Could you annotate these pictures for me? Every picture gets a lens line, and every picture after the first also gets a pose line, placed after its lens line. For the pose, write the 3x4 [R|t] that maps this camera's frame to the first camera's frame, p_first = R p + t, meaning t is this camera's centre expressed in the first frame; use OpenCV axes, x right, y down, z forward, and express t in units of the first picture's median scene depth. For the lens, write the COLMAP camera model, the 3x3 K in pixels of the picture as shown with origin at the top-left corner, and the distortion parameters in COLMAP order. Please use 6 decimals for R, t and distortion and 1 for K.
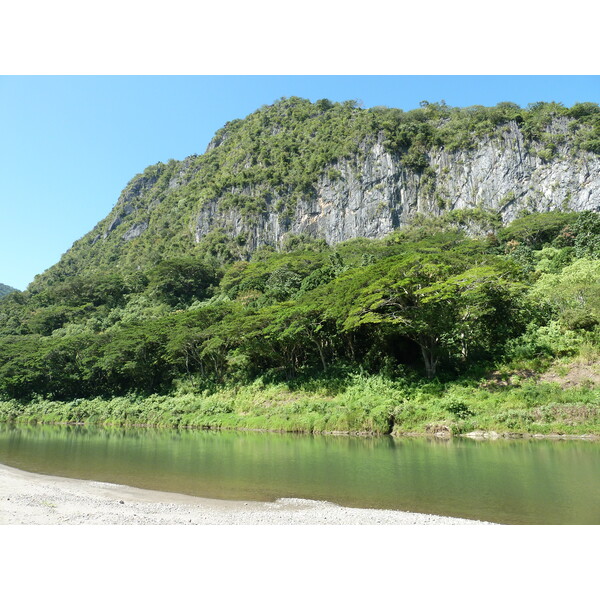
lens RADIAL K [[439.6, 0, 300.0], [0, 439.6, 300.0], [0, 0, 1]] dist [-0.034726, 0.001182]
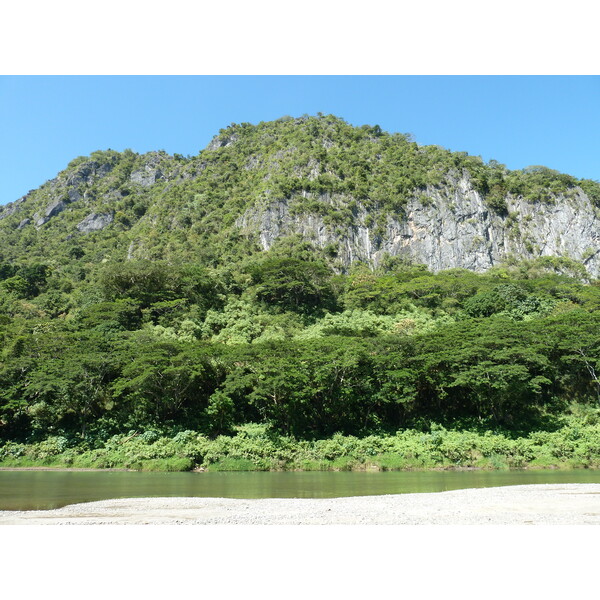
lens RADIAL K [[439.6, 0, 300.0], [0, 439.6, 300.0], [0, 0, 1]] dist [-0.034726, 0.001182]
pose [[0.927174, 0.126585, 0.352597, -0.488113], [-0.091742, 0.989247, -0.113906, 0.063701], [-0.363224, 0.073263, 0.928817, 0.229172]]
